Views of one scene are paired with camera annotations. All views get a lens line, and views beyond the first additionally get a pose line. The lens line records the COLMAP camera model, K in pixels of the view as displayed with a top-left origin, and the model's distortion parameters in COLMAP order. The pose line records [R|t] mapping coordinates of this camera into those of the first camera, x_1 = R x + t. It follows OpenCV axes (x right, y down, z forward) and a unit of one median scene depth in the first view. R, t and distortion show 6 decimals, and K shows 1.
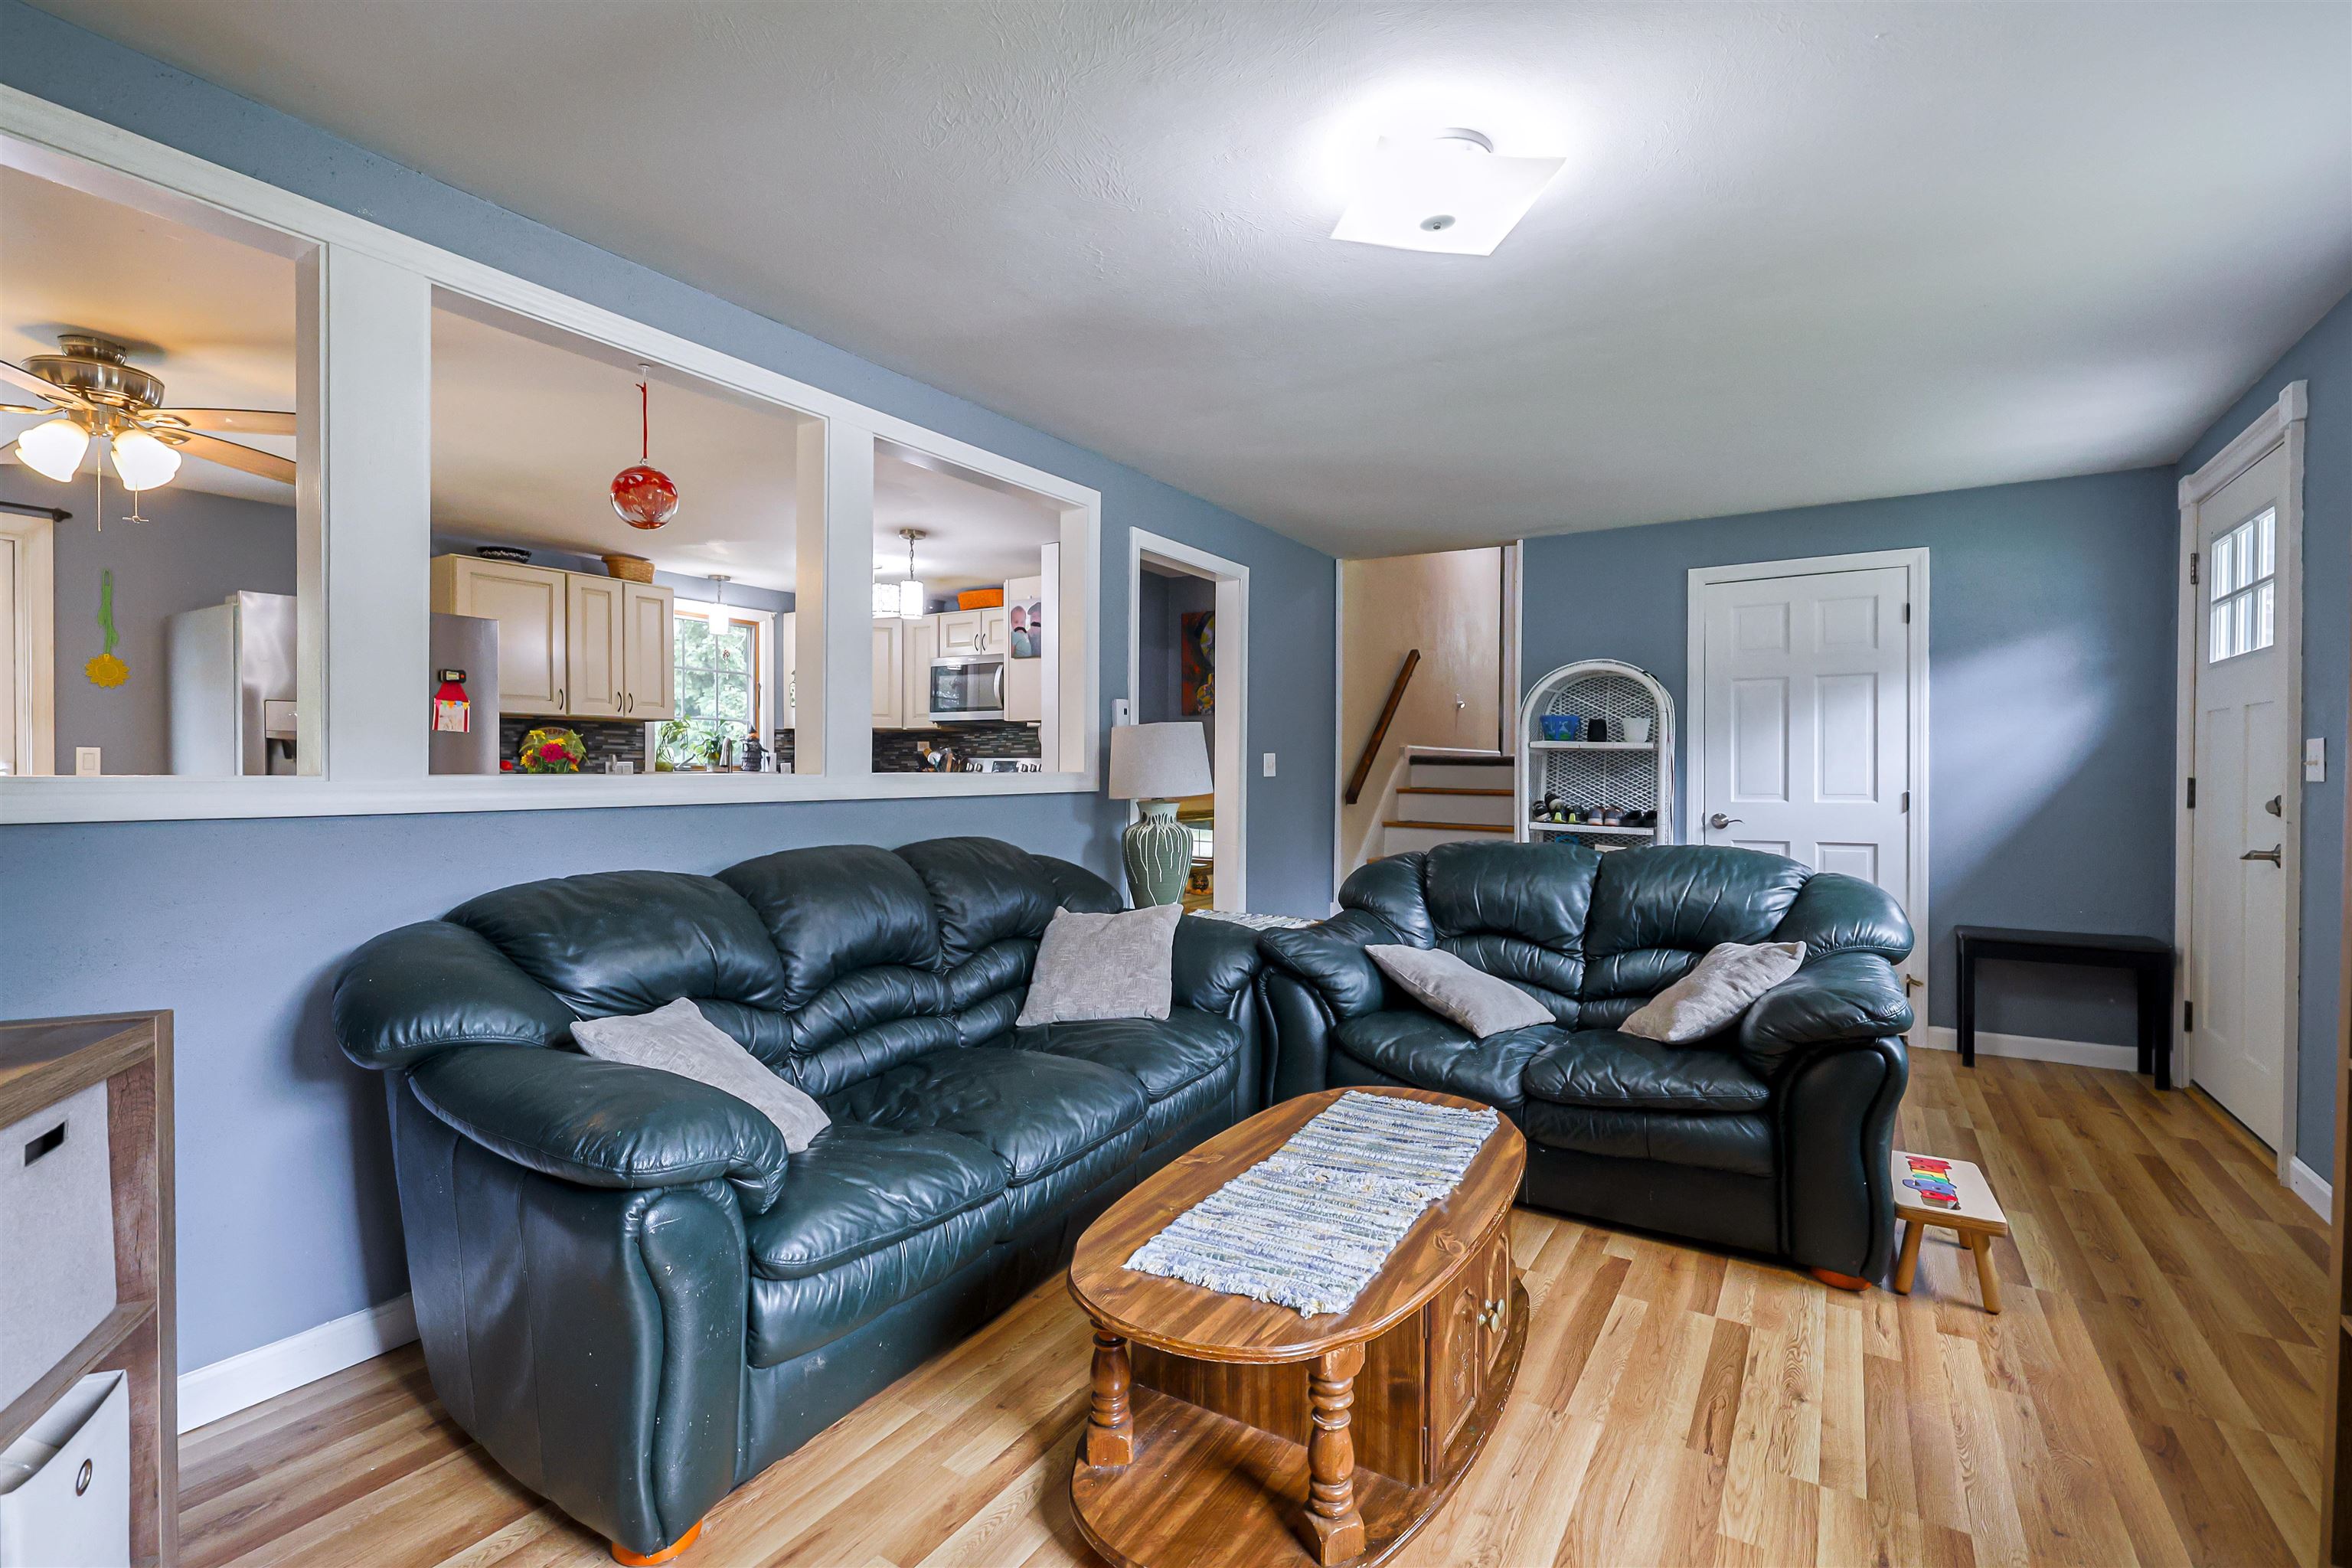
lens RADIAL K [[1042.7, 0, 1175.6], [0, 1042.7, 771.3], [0, 0, 1]] dist [-0.001552, 0.000905]
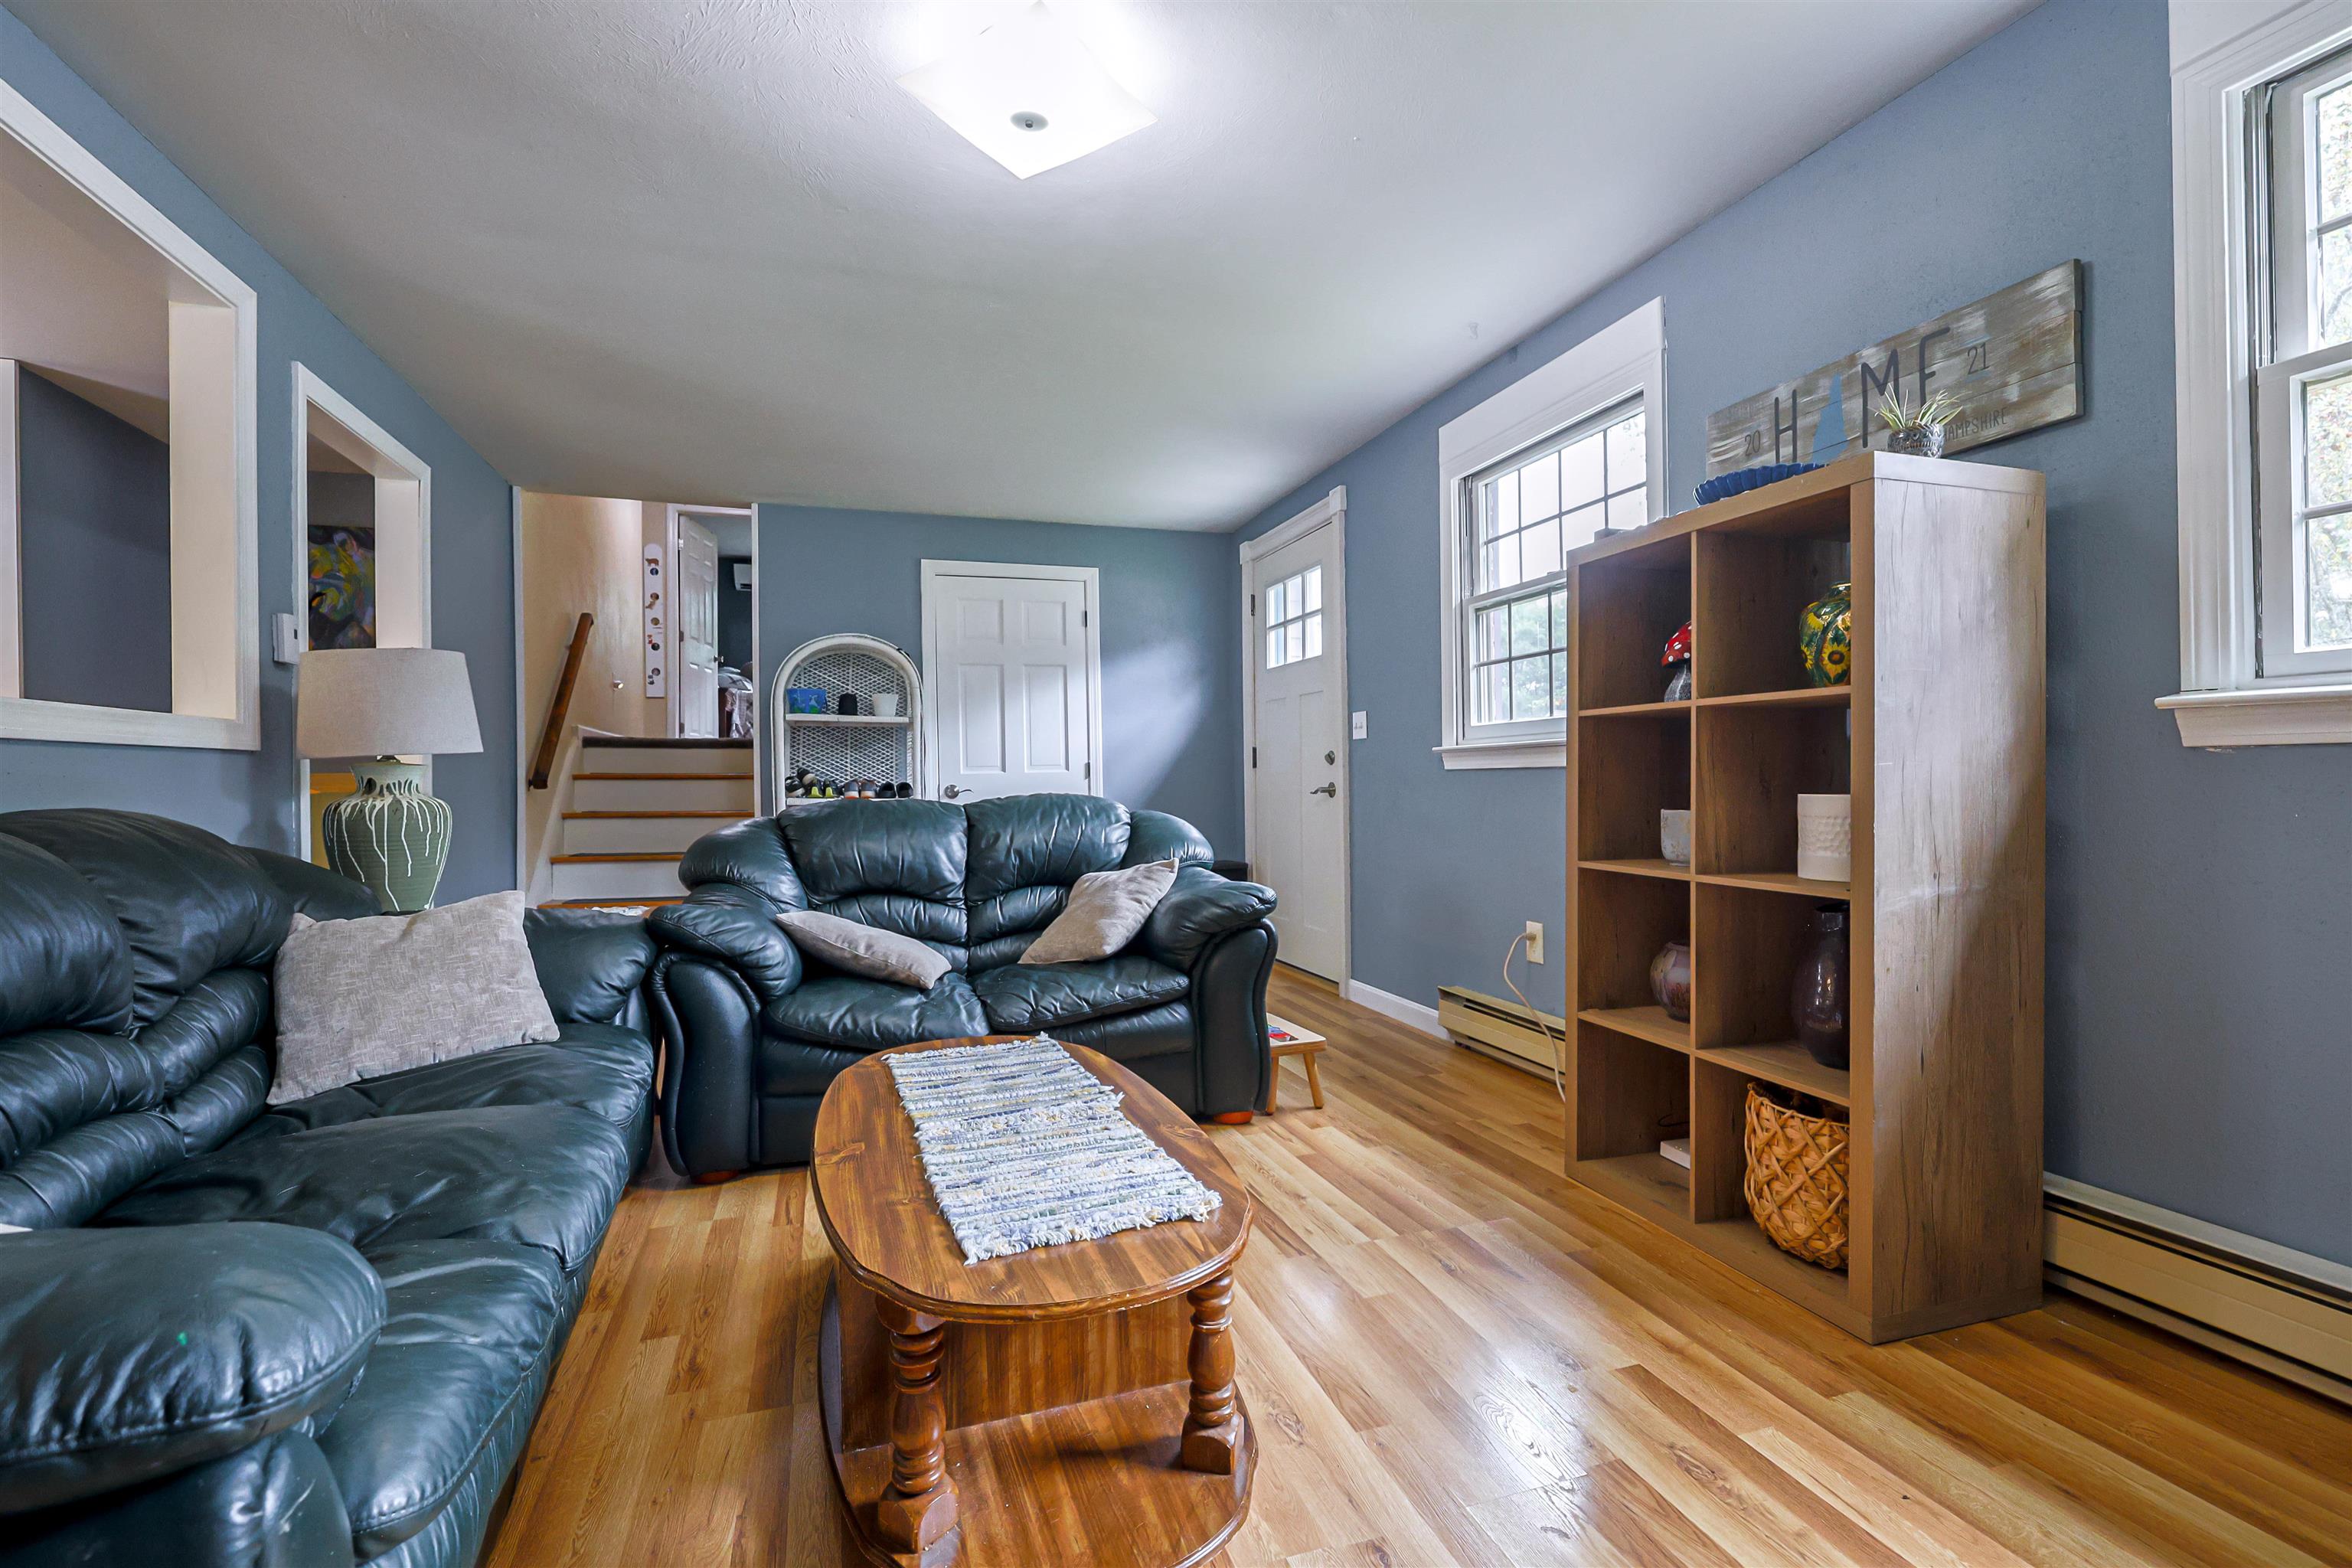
lens RADIAL K [[1042.7, 0, 1160.3], [0, 1042.7, 775.2], [0, 0, 1]] dist [-0.001552, 0.000905]
pose [[0.635815, -0.005463, 0.771822, -0.291833], [0.014996, 0.999874, -0.005277, 0.062069], [-0.771696, 0.014930, 0.635816, 0.204638]]
